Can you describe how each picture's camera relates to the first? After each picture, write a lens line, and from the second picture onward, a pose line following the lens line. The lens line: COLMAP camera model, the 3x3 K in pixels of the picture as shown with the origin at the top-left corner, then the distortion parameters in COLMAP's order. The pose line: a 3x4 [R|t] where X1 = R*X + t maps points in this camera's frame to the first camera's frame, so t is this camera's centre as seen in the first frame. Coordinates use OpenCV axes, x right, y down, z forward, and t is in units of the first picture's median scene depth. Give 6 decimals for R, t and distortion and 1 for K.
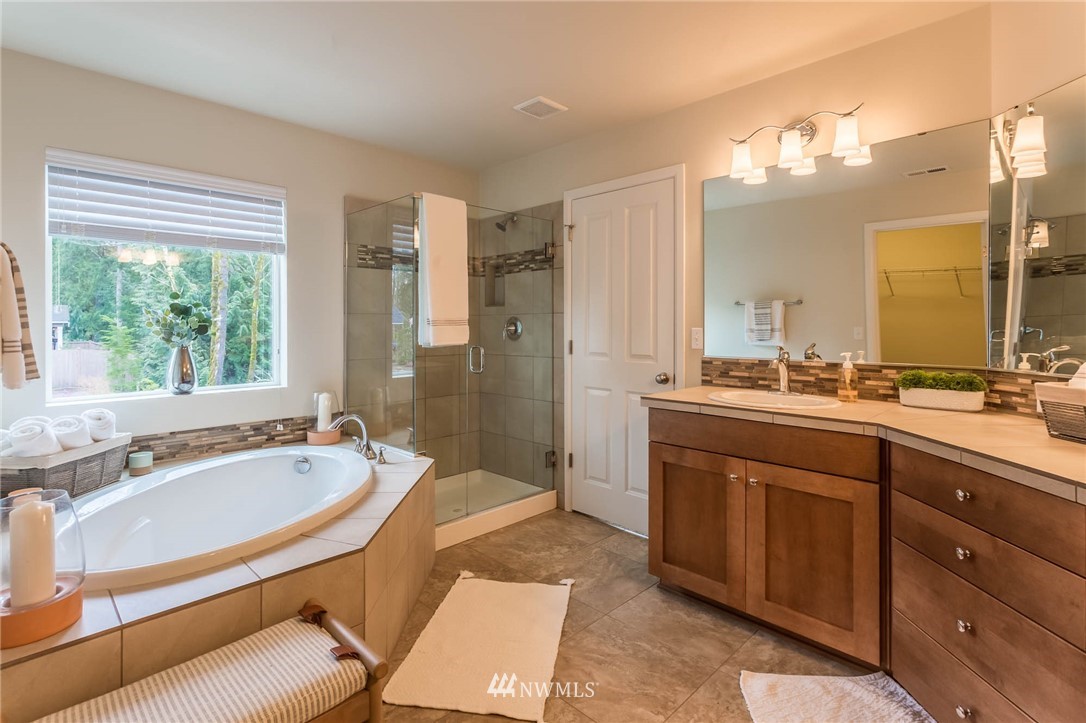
lens RADIAL K [[516.6, 0, 545.5], [0, 516.6, 303.6], [0, 0, 1]] dist [0.001004, 0.001146]
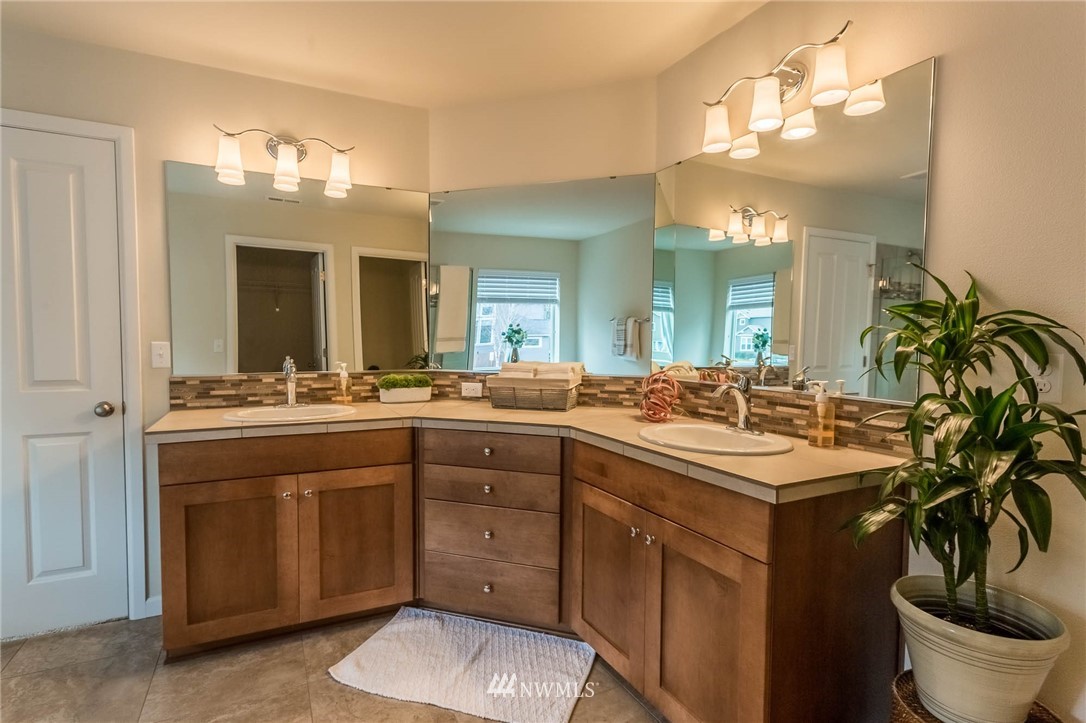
lens RADIAL K [[523.8, 0, 540.1], [0, 523.8, 339.7], [0, 0, 1]] dist [-0.001312, 0.000960]
pose [[0.335347, 0.002811, 0.942090, -0.384992], [-0.045996, 0.998852, 0.013392, 0.007230], [-0.940971, -0.047824, 0.335091, 0.219291]]
